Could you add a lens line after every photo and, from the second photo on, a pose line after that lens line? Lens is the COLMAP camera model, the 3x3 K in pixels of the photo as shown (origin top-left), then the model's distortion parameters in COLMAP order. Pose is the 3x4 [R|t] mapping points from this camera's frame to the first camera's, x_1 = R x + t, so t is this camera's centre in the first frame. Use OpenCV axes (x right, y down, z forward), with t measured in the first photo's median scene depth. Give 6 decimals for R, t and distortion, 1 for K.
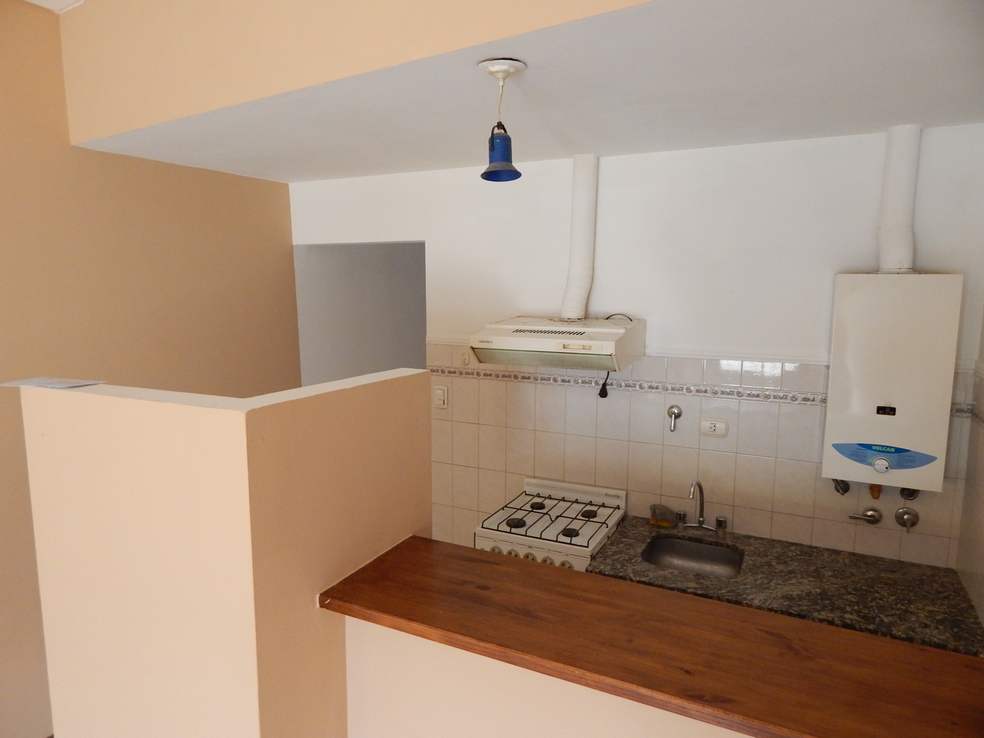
lens RADIAL K [[647.0, 0, 502.0], [0, 647.0, 367.0], [0, 0, 1]] dist [0.003520, -0.000863]
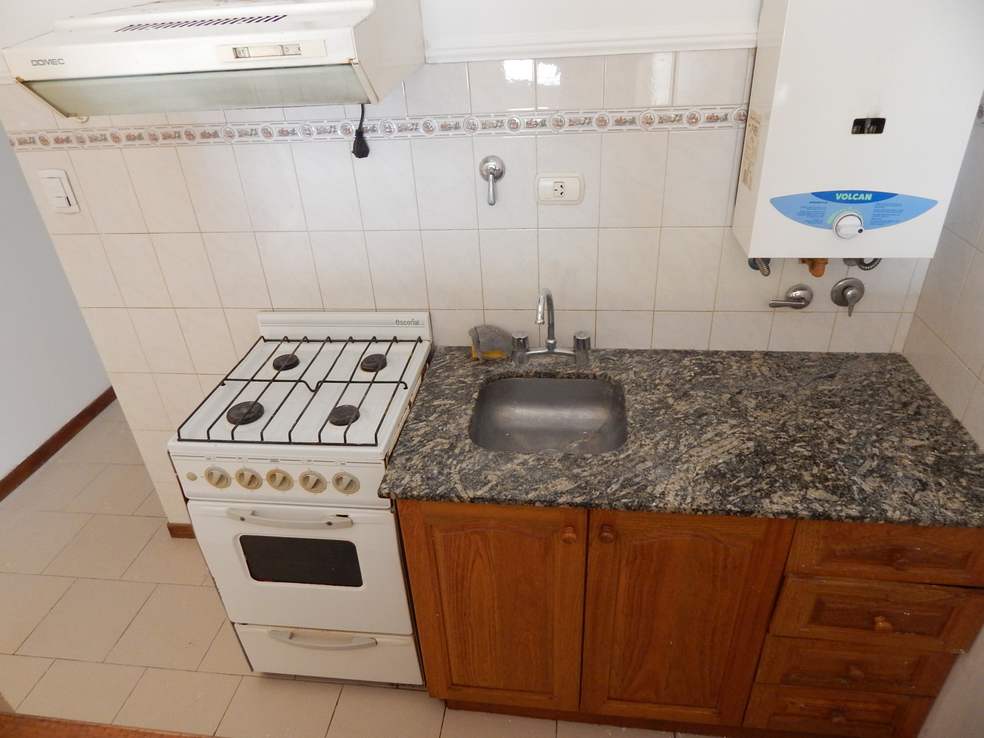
lens RADIAL K [[638.2, 0, 496.7], [0, 638.2, 365.5], [0, 0, 1]] dist [0.001022, -0.005990]
pose [[0.945242, -0.212972, 0.247307, 0.102092], [0.100536, 0.910907, 0.400176, 0.004024], [-0.310500, -0.353400, 0.882439, 0.471973]]
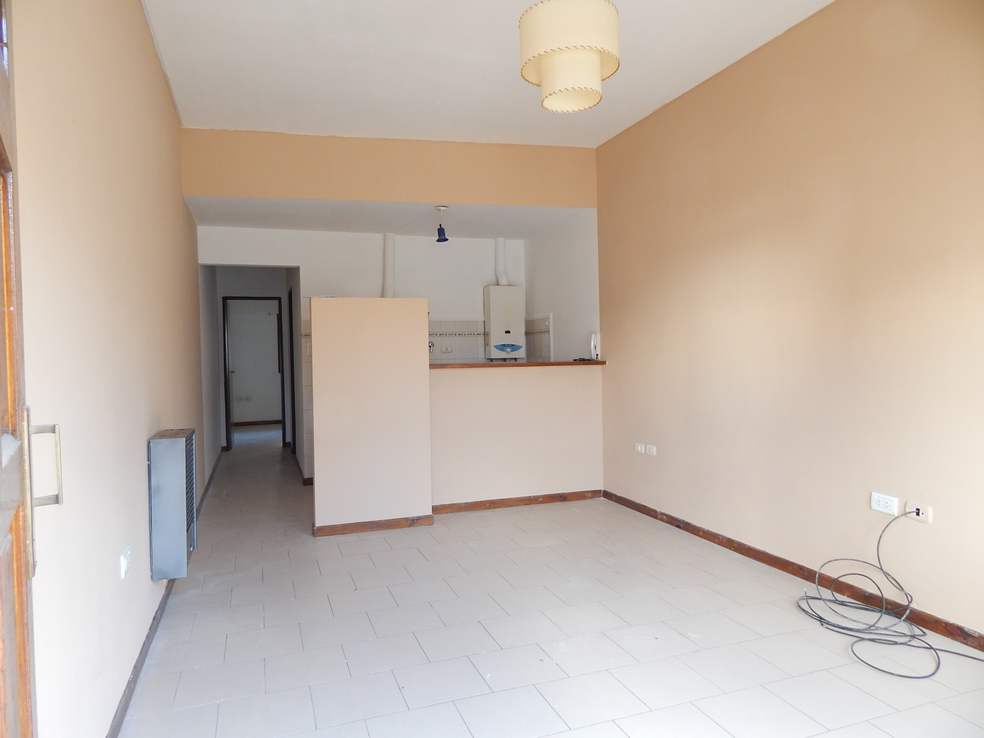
lens RADIAL K [[638.2, 0, 496.7], [0, 638.2, 365.5], [0, 0, 1]] dist [0.001022, -0.005990]
pose [[0.698892, -0.033278, 0.714453, -1.285721], [0.118413, 0.990515, -0.069697, 0.352587], [-0.705357, 0.133312, 0.696204, -0.810709]]
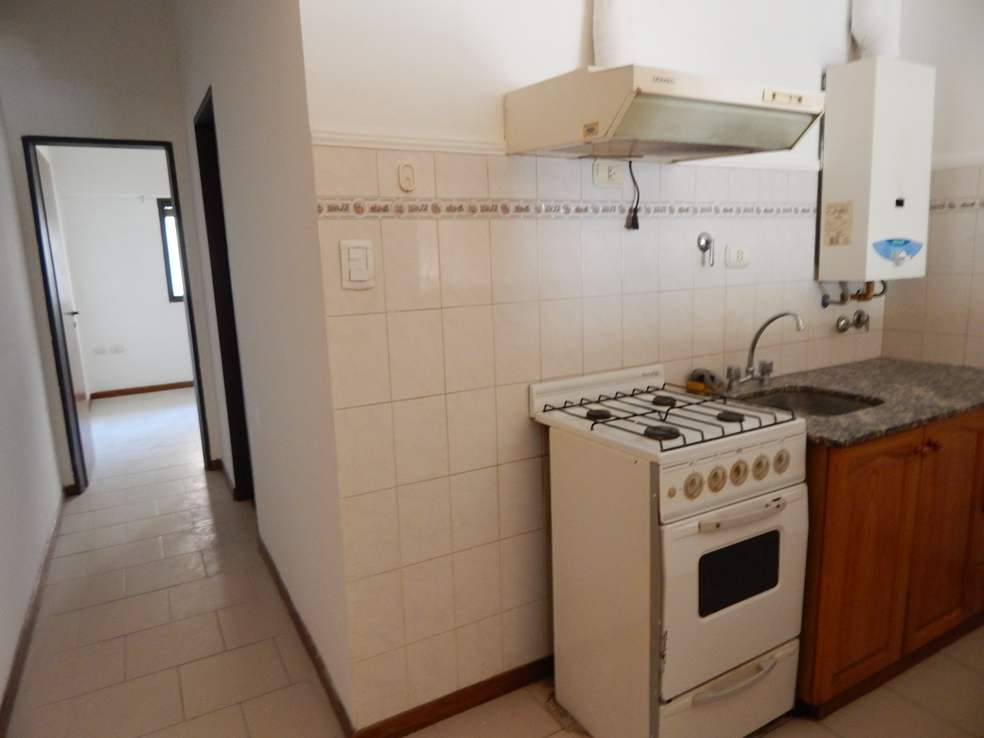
lens RADIAL K [[638.2, 0, 496.7], [0, 638.2, 365.5], [0, 0, 1]] dist [0.001022, -0.005990]
pose [[0.574788, -0.167199, 0.801039, -0.517443], [0.147513, 0.984038, 0.099547, 0.107118], [-0.804896, 0.060945, 0.590277, 0.801983]]
